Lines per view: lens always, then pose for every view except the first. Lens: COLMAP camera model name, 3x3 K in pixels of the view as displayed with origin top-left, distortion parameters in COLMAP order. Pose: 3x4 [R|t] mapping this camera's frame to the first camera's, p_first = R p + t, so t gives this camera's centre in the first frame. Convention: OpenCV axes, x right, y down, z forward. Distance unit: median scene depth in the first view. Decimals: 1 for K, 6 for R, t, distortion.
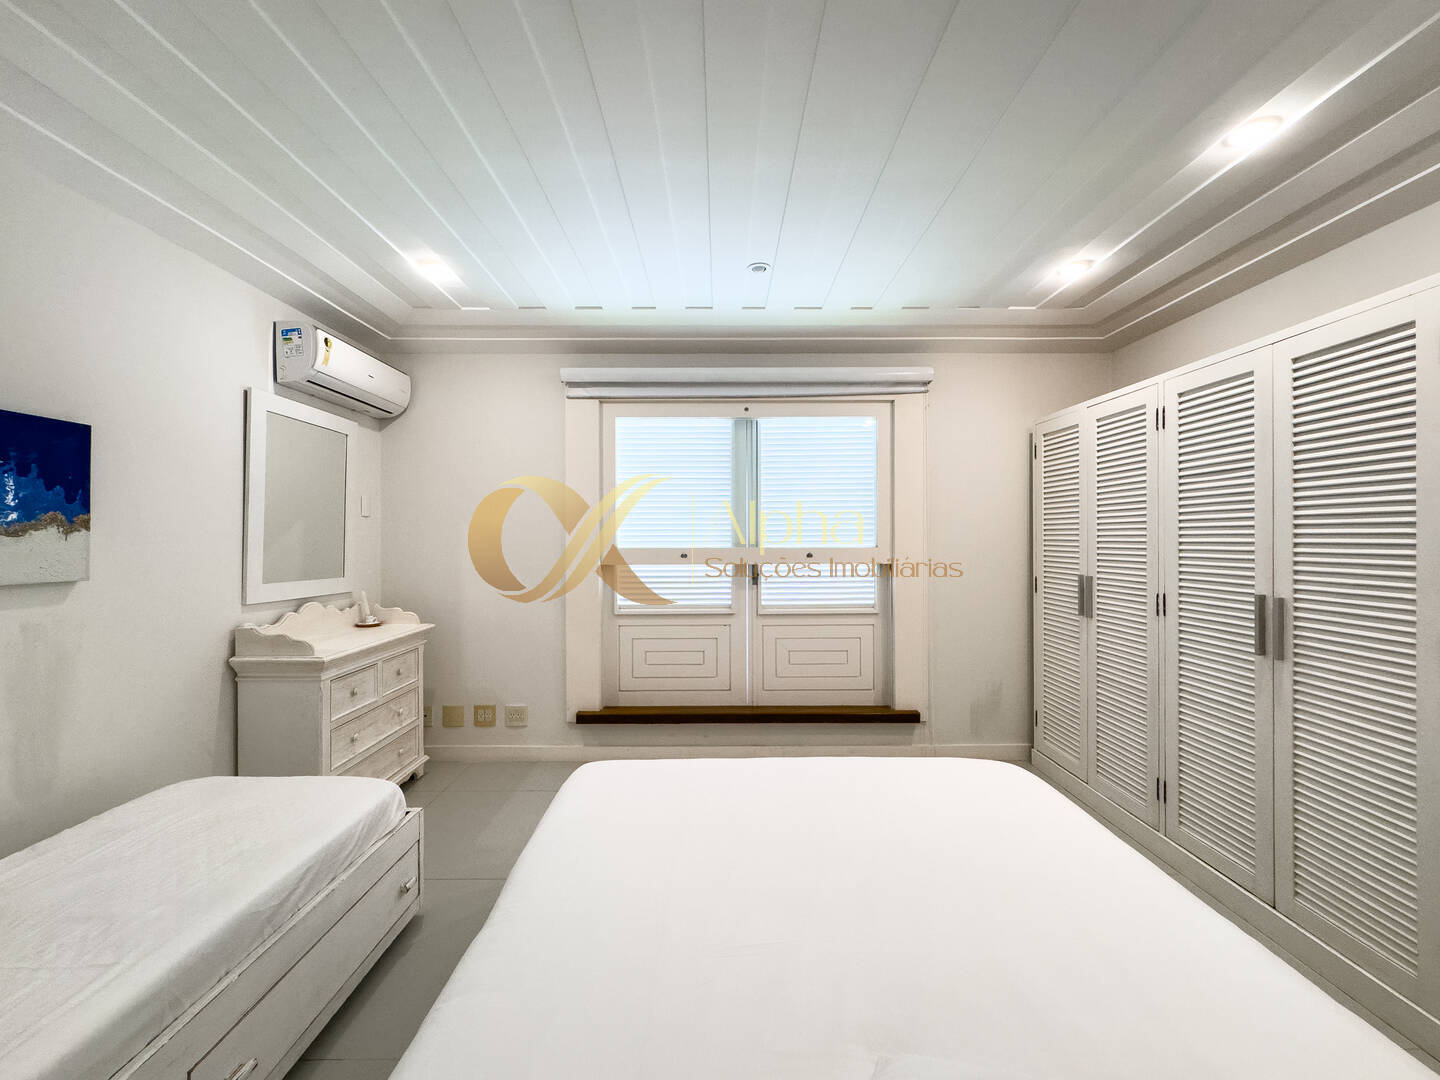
lens RADIAL K [[582.6, 0, 720.2], [0, 582.6, 543.7], [0, 0, 1]] dist [0.002456, -0.000129]
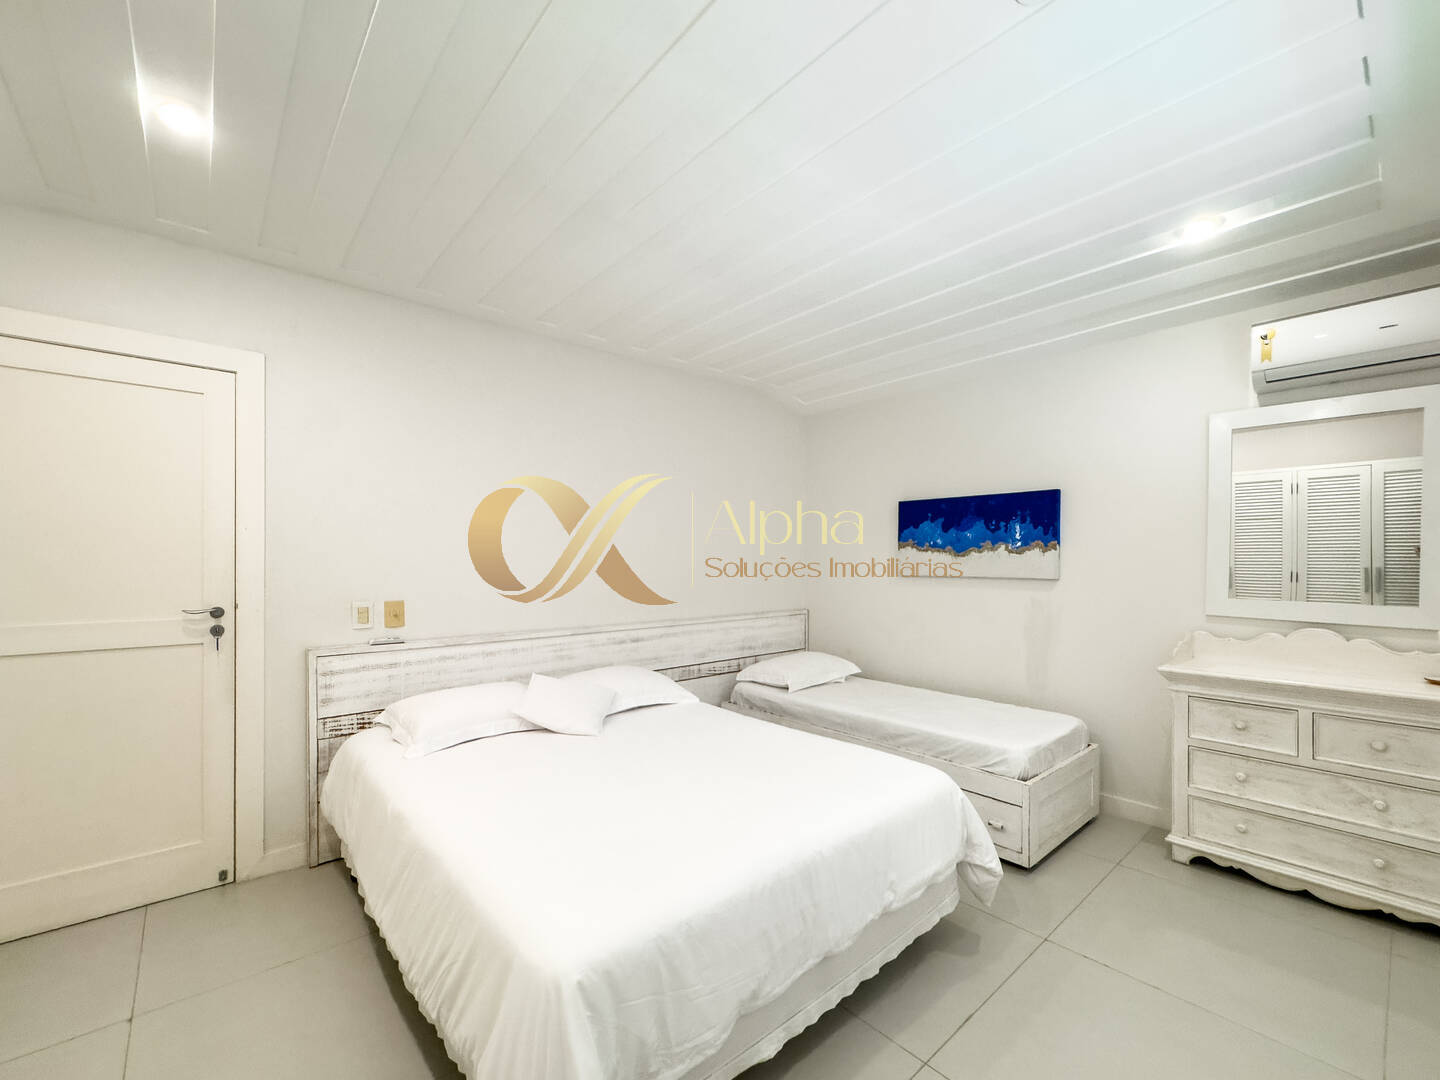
lens RADIAL K [[582.6, 0, 721.5], [0, 582.6, 550.1], [0, 0, 1]] dist [0.002456, -0.000129]
pose [[-0.760186, 0.006823, -0.649670, 0.845670], [0.007494, 0.999970, 0.001733, -0.034903], [0.649663, -0.003551, -0.760214, 1.765342]]
